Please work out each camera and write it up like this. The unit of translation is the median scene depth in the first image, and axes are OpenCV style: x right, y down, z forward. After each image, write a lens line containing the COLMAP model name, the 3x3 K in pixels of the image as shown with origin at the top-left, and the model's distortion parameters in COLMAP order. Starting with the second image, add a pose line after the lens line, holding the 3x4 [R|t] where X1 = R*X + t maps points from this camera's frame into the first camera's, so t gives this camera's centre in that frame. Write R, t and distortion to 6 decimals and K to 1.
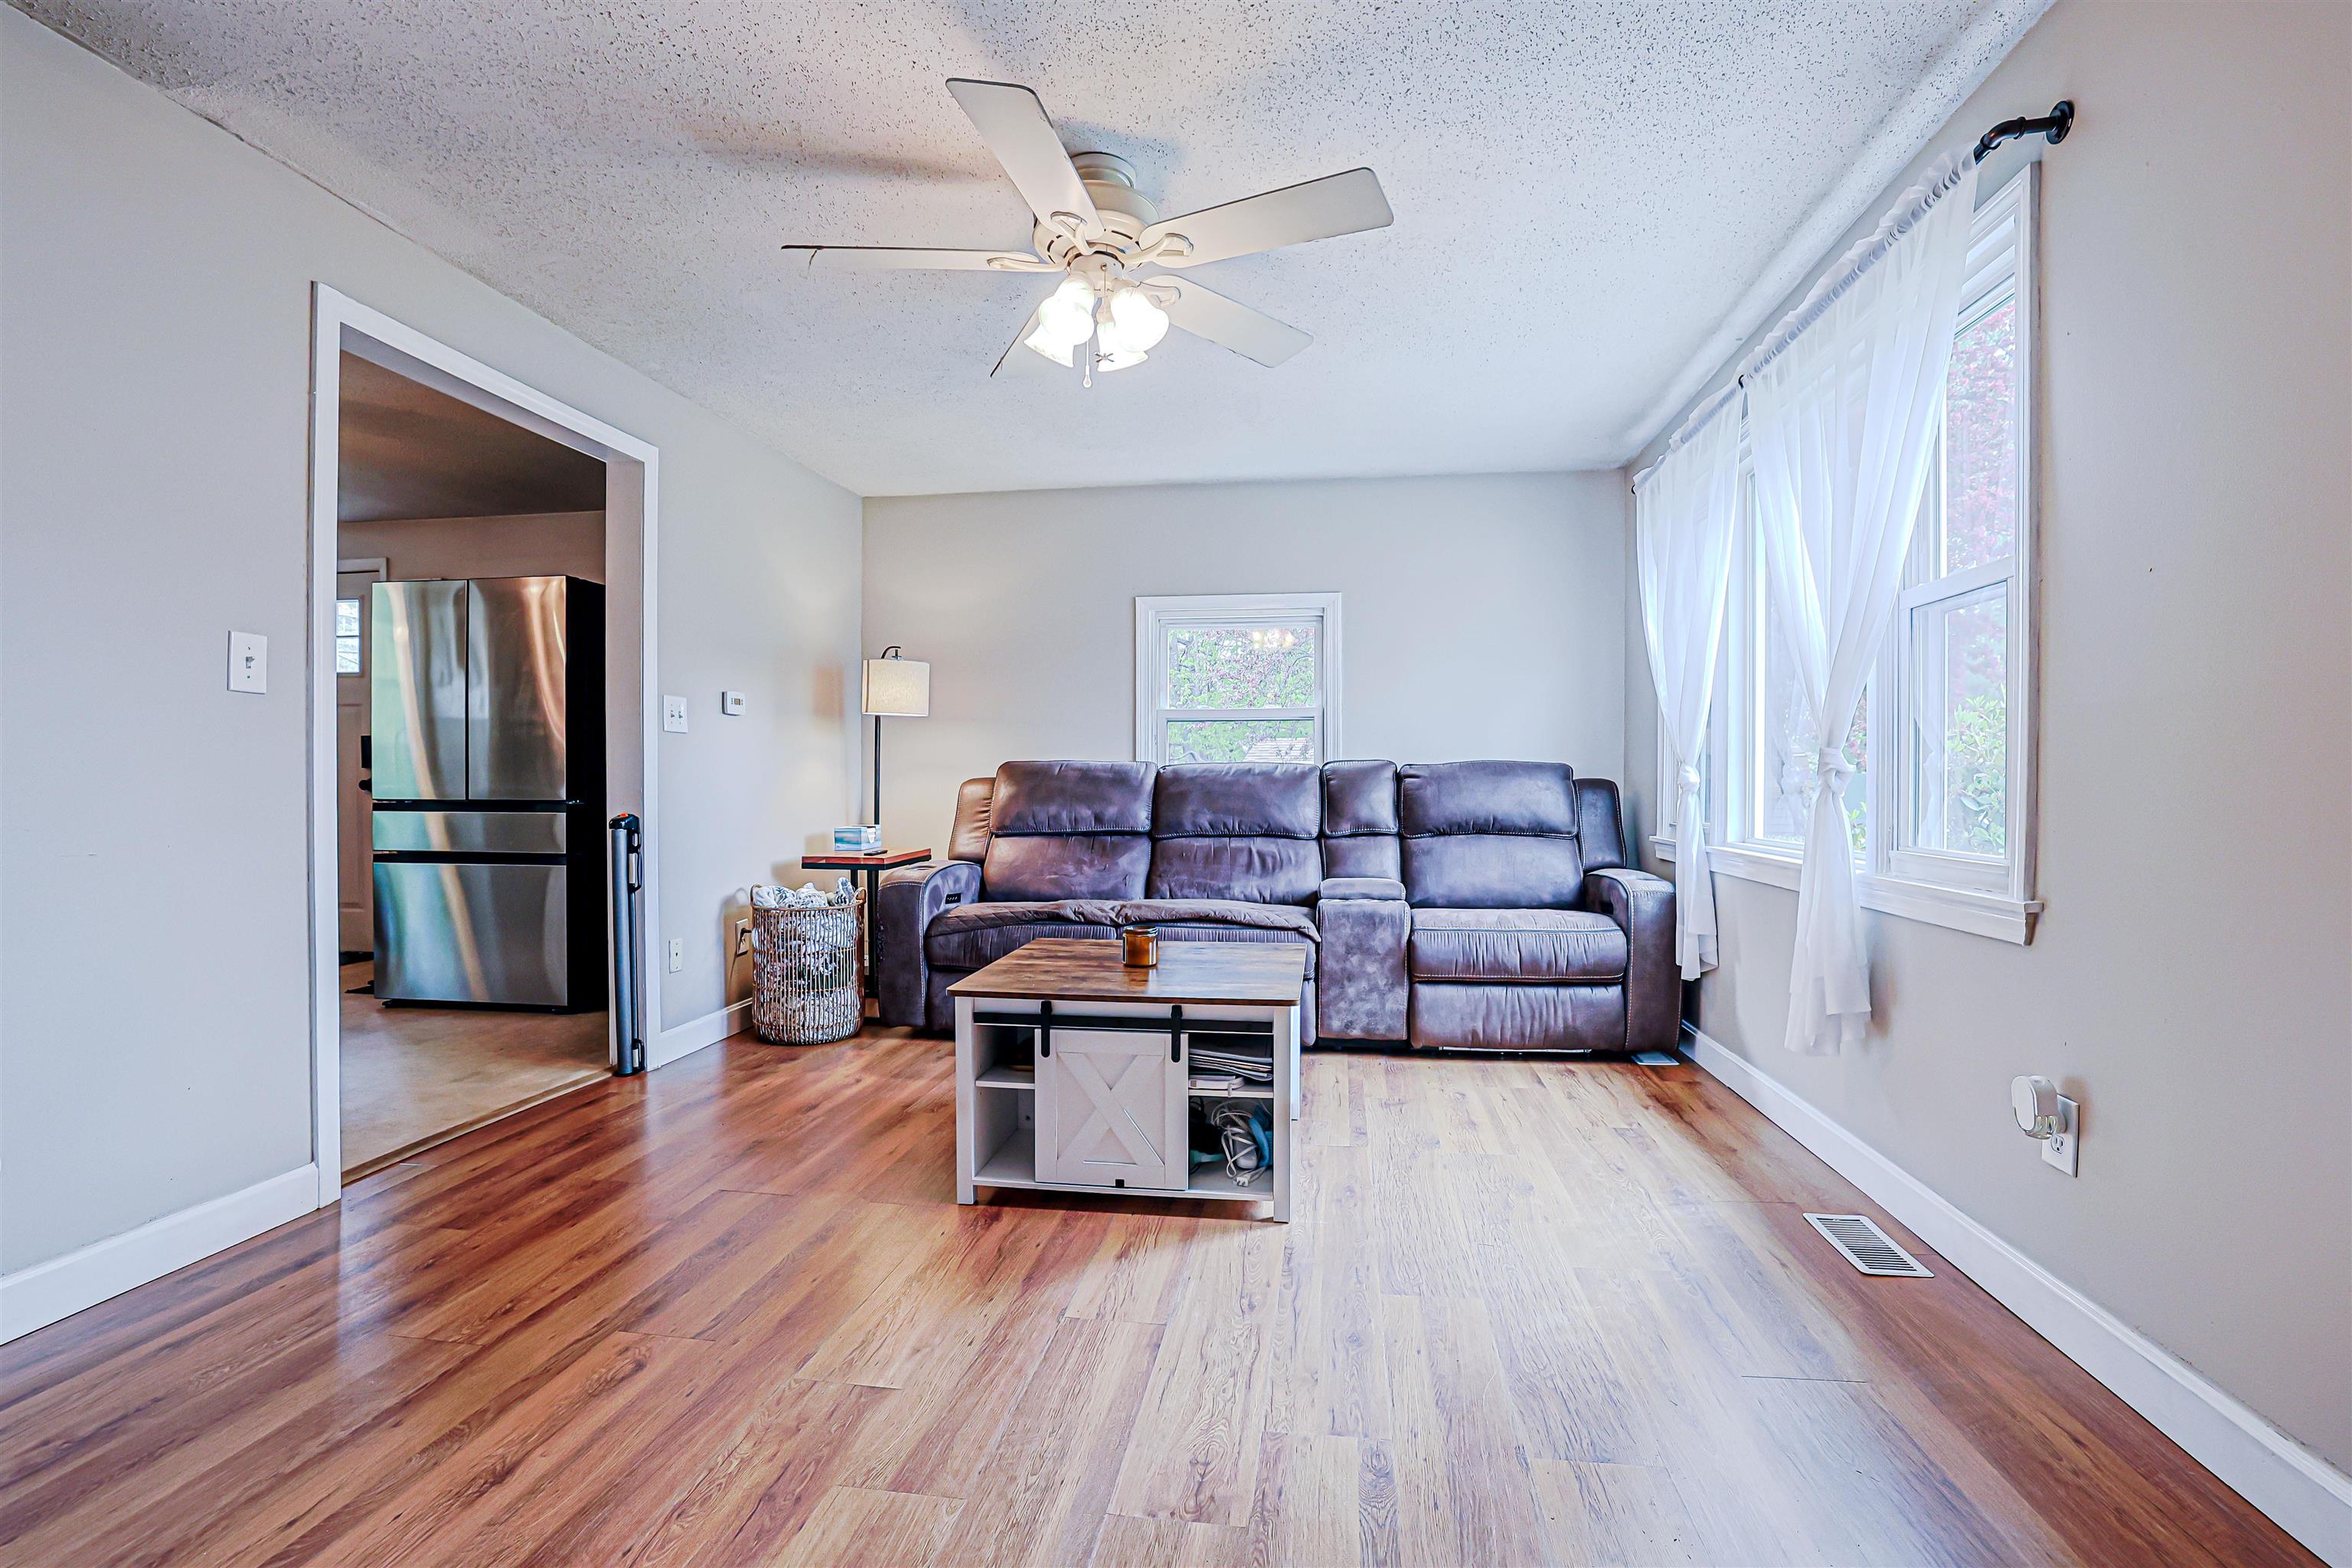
lens RADIAL K [[1089.5, 0, 1189.7], [0, 1089.5, 784.3], [0, 0, 1]] dist [-0.051073, 0.018779]
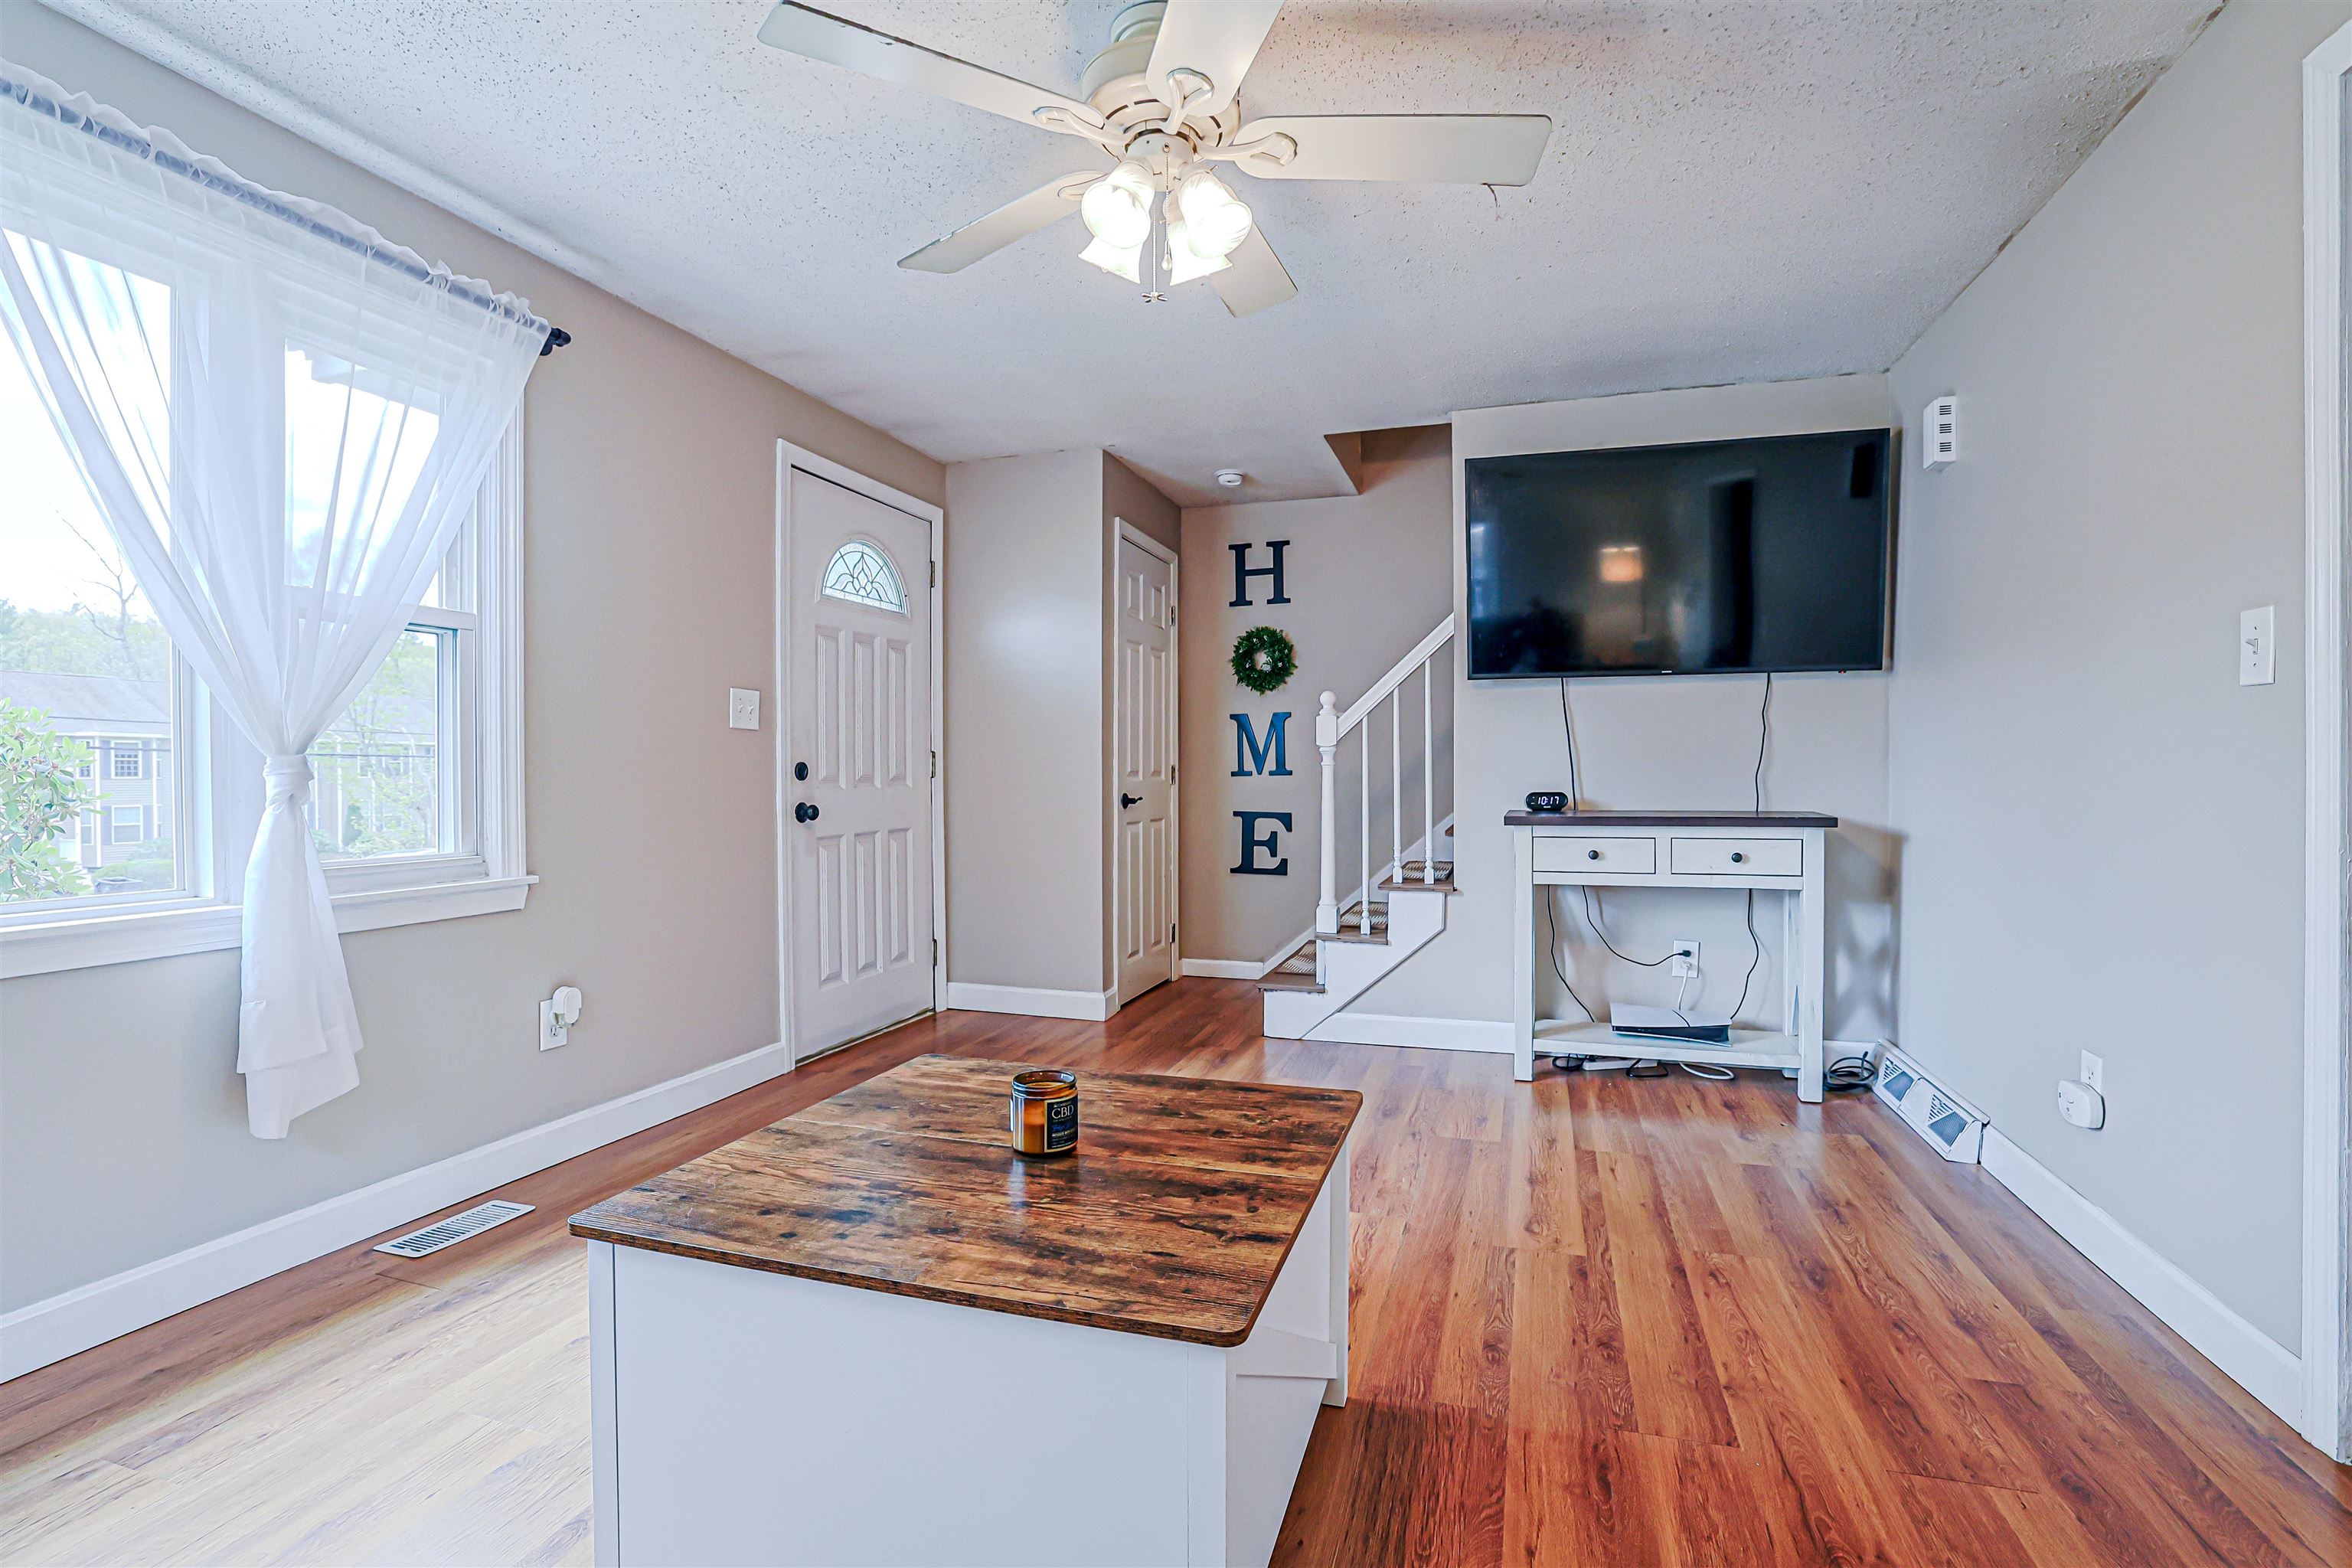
lens RADIAL K [[1089.5, 0, 1189.7], [0, 1089.5, 784.3], [0, 0, 1]] dist [-0.051073, 0.018779]
pose [[-0.986165, -0.000129, 0.165765, -0.289013], [0.002602, 0.999864, 0.016263, -0.030745], [-0.165744, 0.016470, -0.986031, 2.151280]]
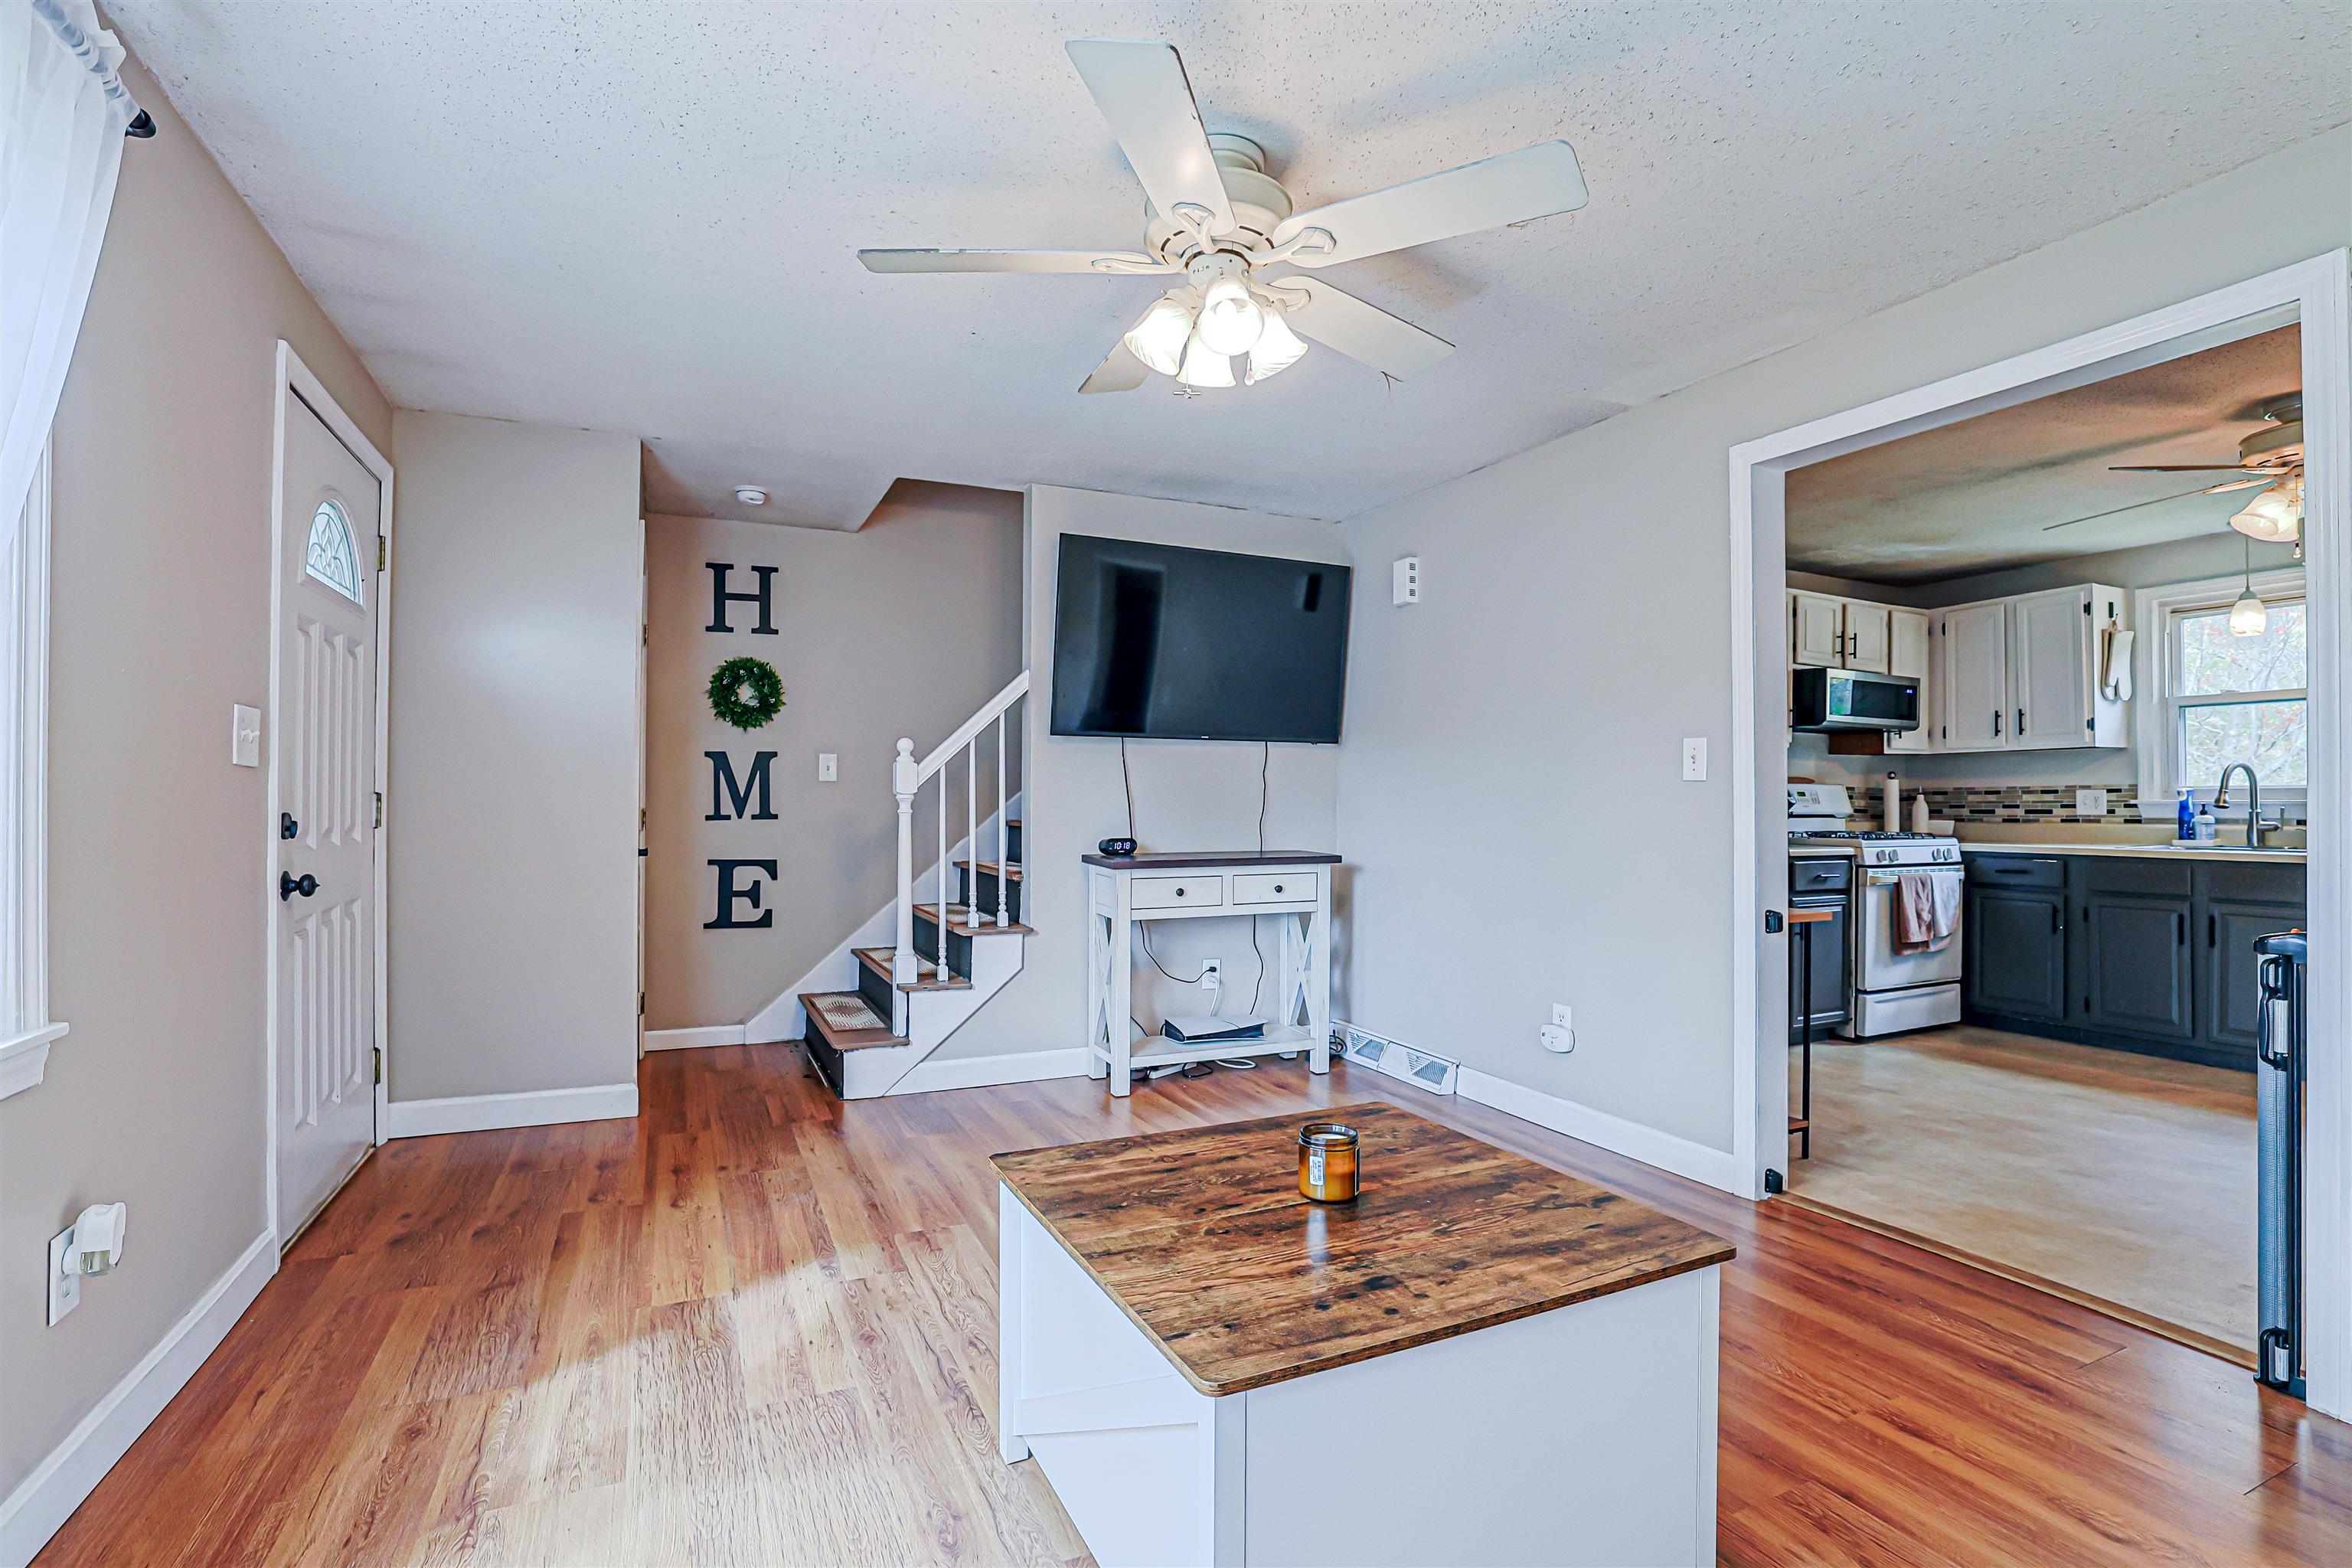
lens RADIAL K [[1089.5, 0, 1189.7], [0, 1089.5, 784.3], [0, 0, 1]] dist [-0.051073, 0.018779]
pose [[-0.834395, -0.013026, -0.551013, 0.485449], [-0.008116, 0.999903, -0.011348, -0.068247], [0.551107, -0.004997, -0.834419, 2.058413]]
